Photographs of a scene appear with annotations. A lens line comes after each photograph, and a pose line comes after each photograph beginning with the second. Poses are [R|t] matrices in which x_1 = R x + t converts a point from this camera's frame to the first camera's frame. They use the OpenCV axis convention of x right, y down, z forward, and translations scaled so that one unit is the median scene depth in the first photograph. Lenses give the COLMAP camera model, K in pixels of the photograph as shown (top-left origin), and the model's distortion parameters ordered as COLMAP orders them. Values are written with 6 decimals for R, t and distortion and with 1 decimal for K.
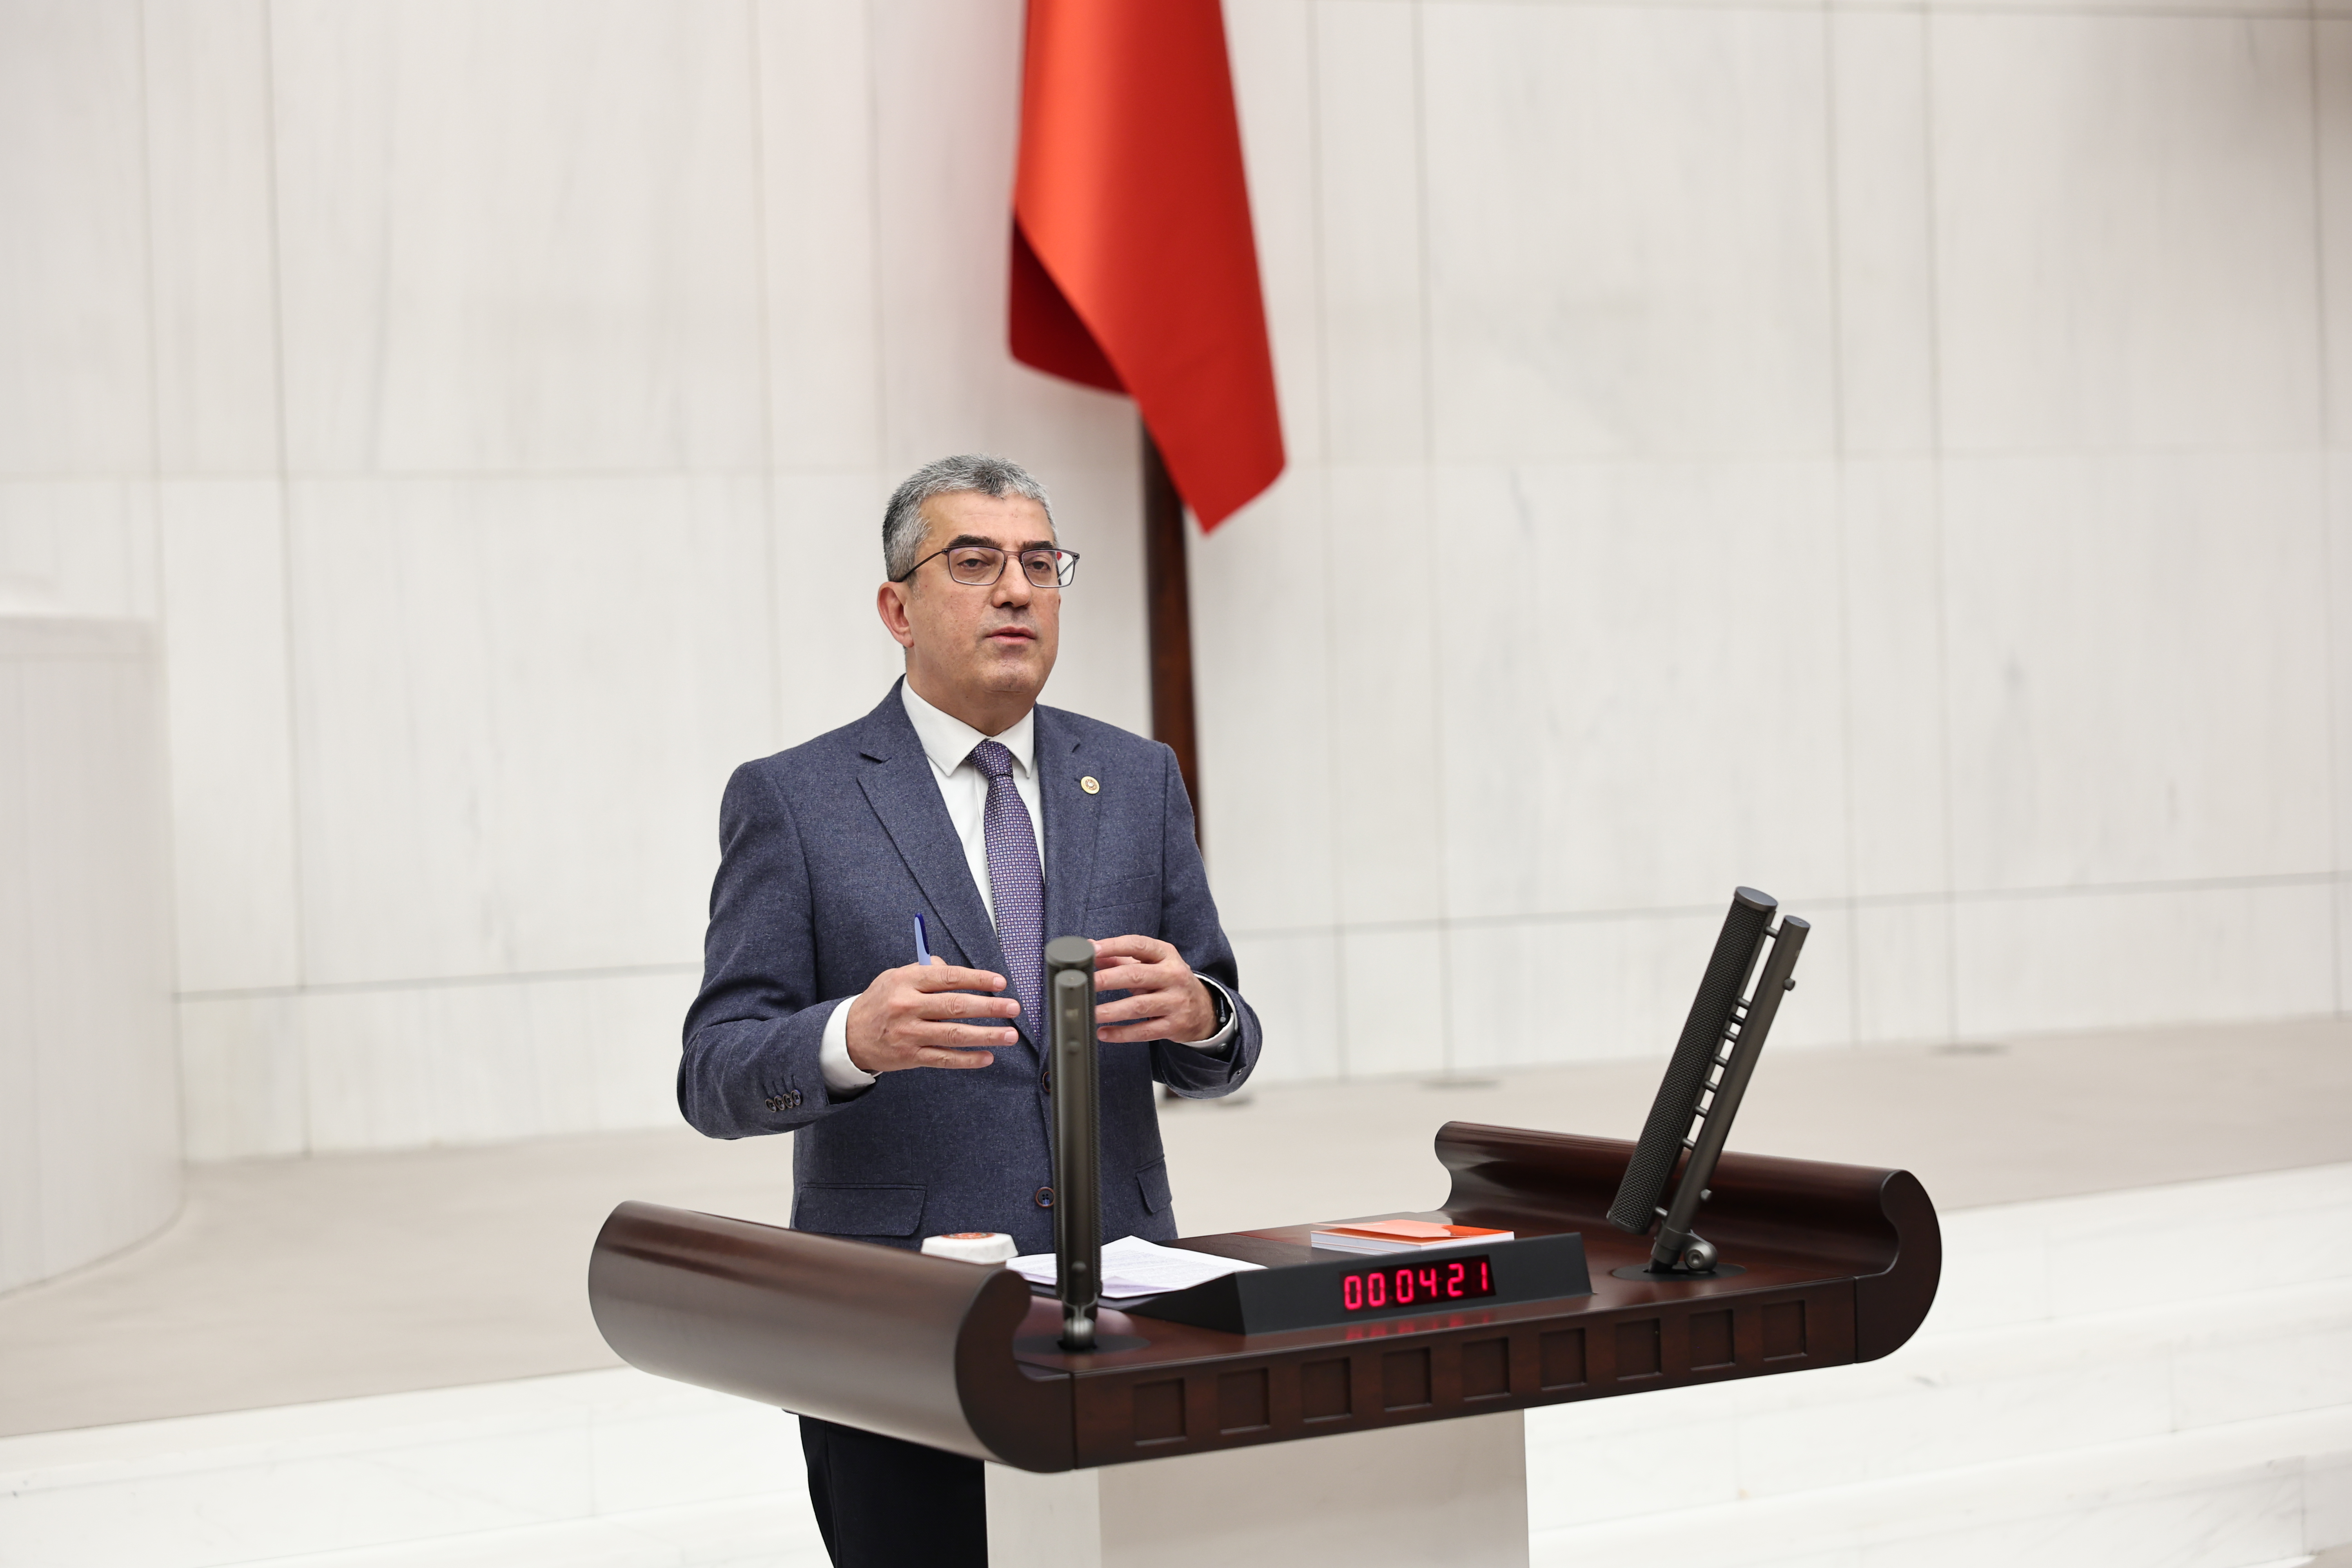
lens RADIAL K [[4679.9, 0, 1188.8], [0, 4679.9, 790.1], [0, 0, 1]] dist [0.023891, 0.000000]
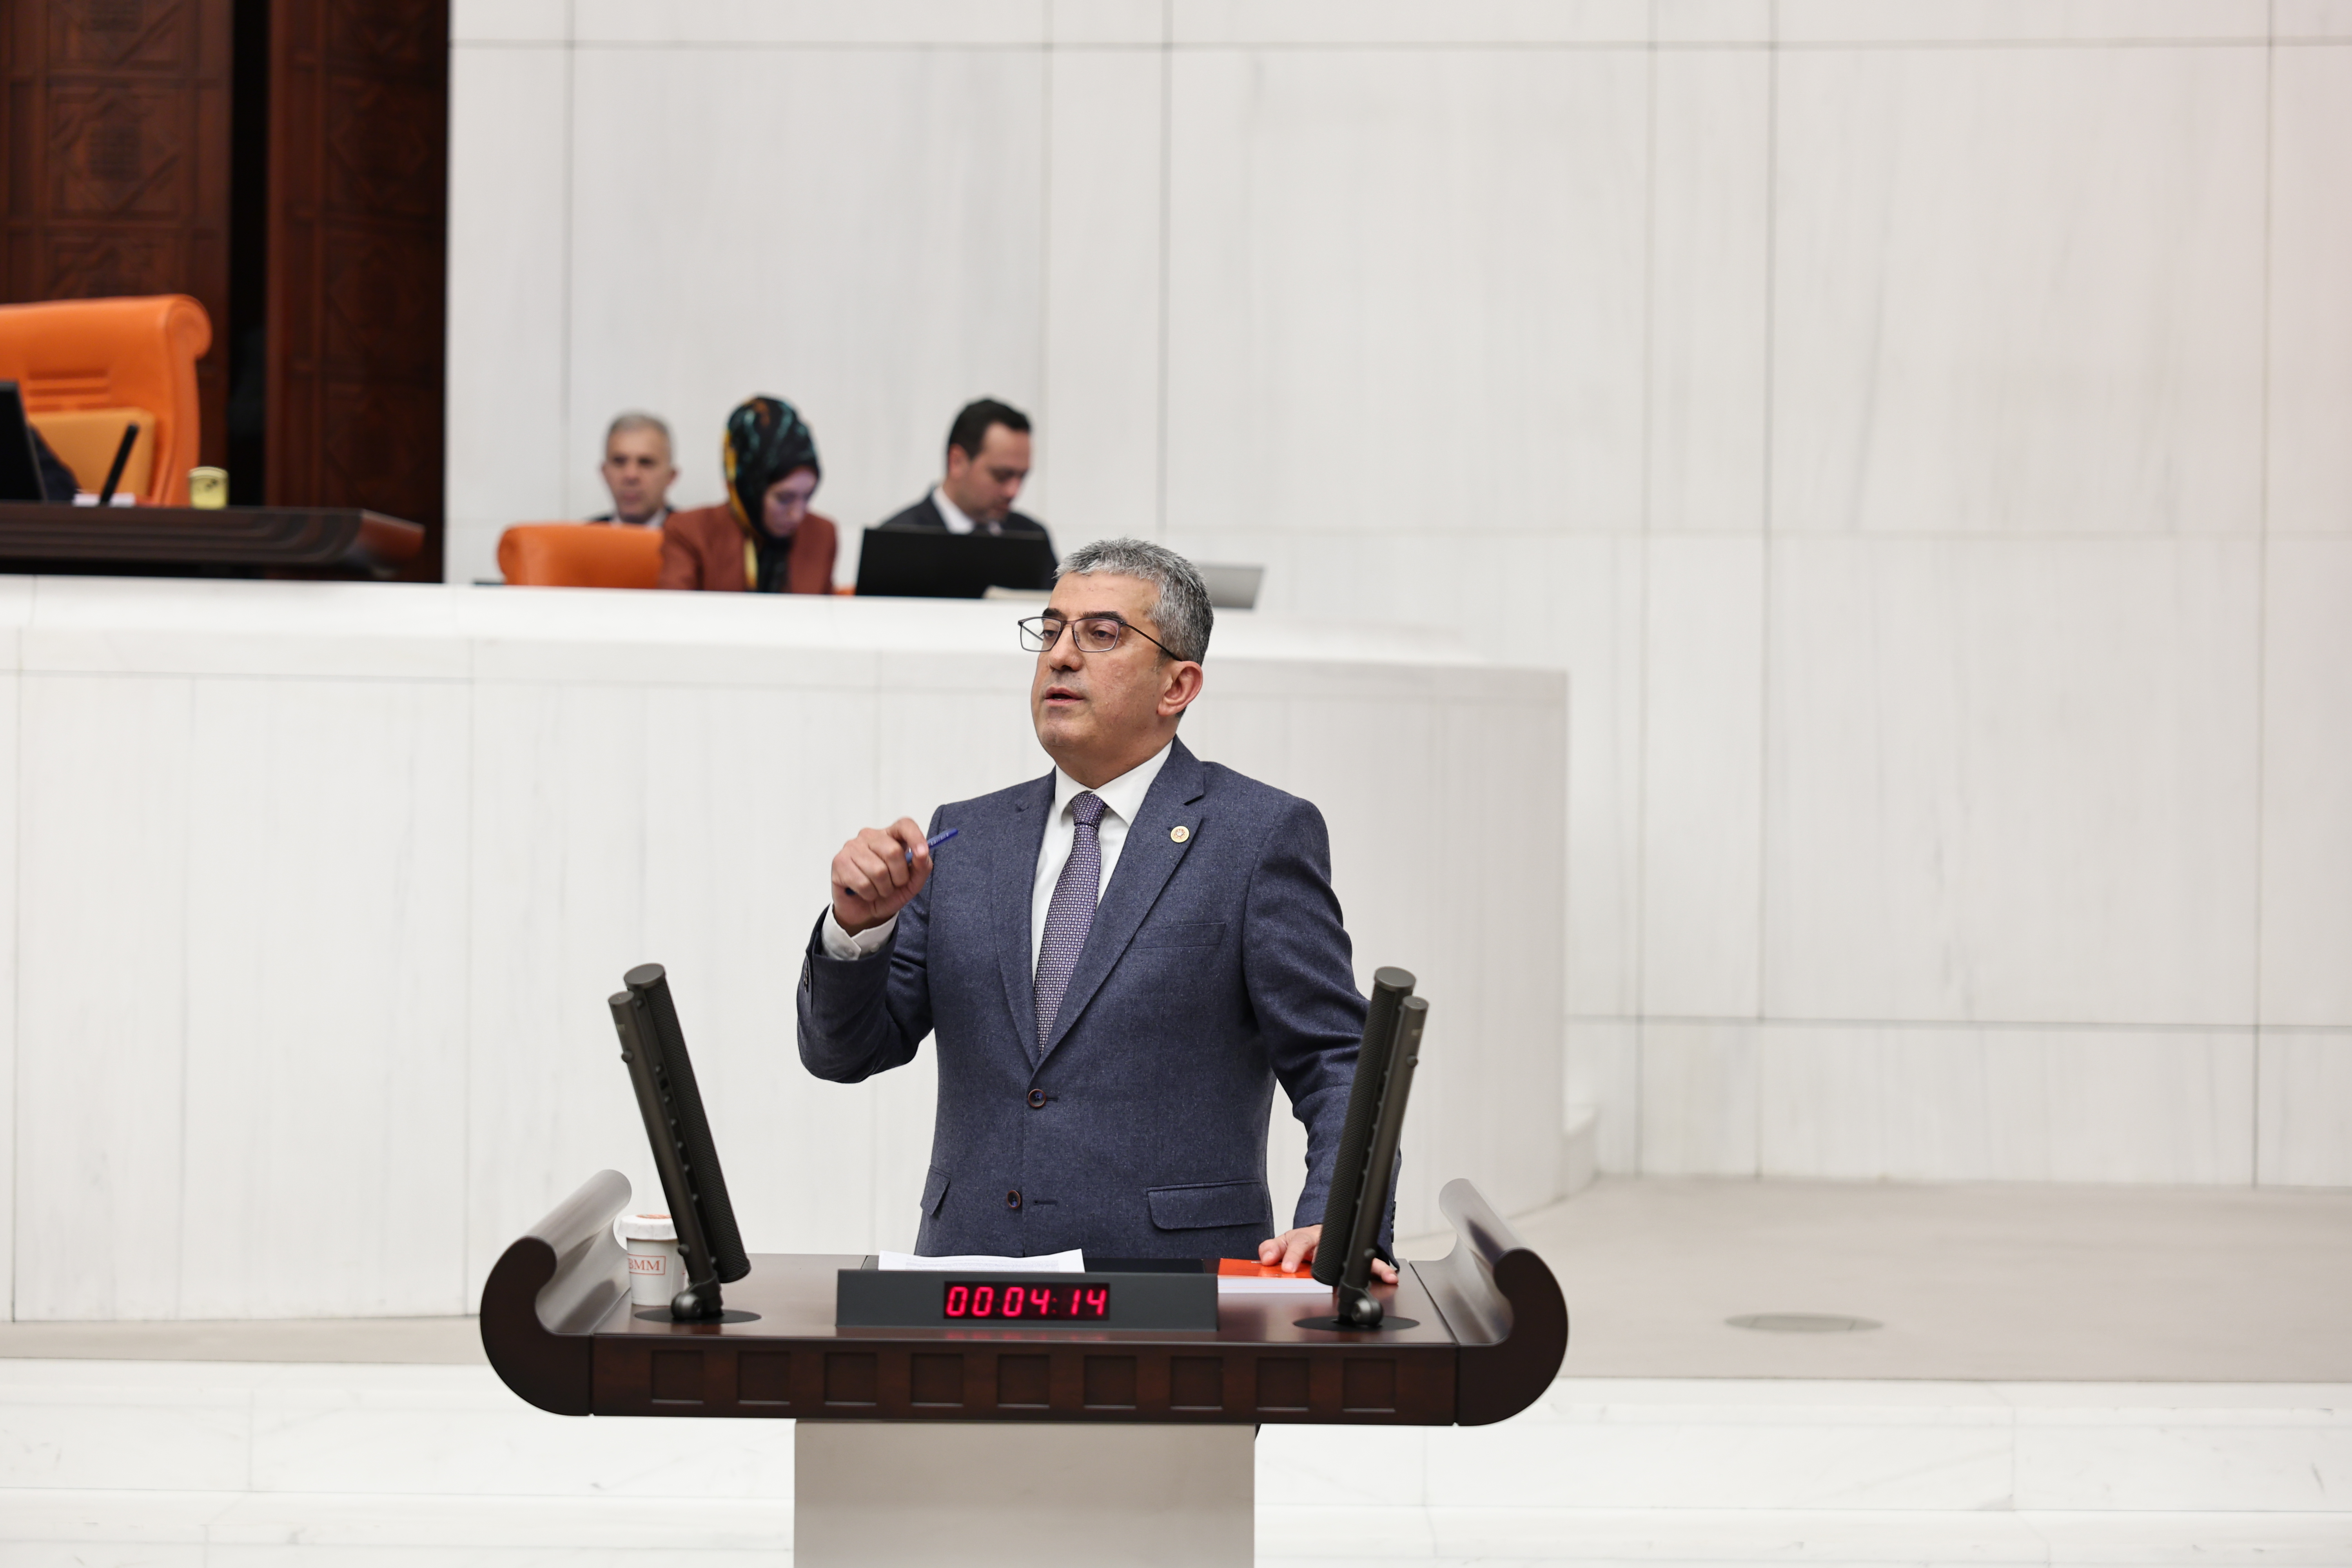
lens RADIAL K [[4679.9, 0, 1184.7], [0, 4679.9, 778.4], [0, 0, 1]] dist [0.023891, 0.000000]
pose [[0.852040, 0.043831, -0.521638, 0.382306], [-0.049736, 0.998759, 0.002683, -0.012754], [0.521108, 0.023658, 0.853163, 0.047712]]
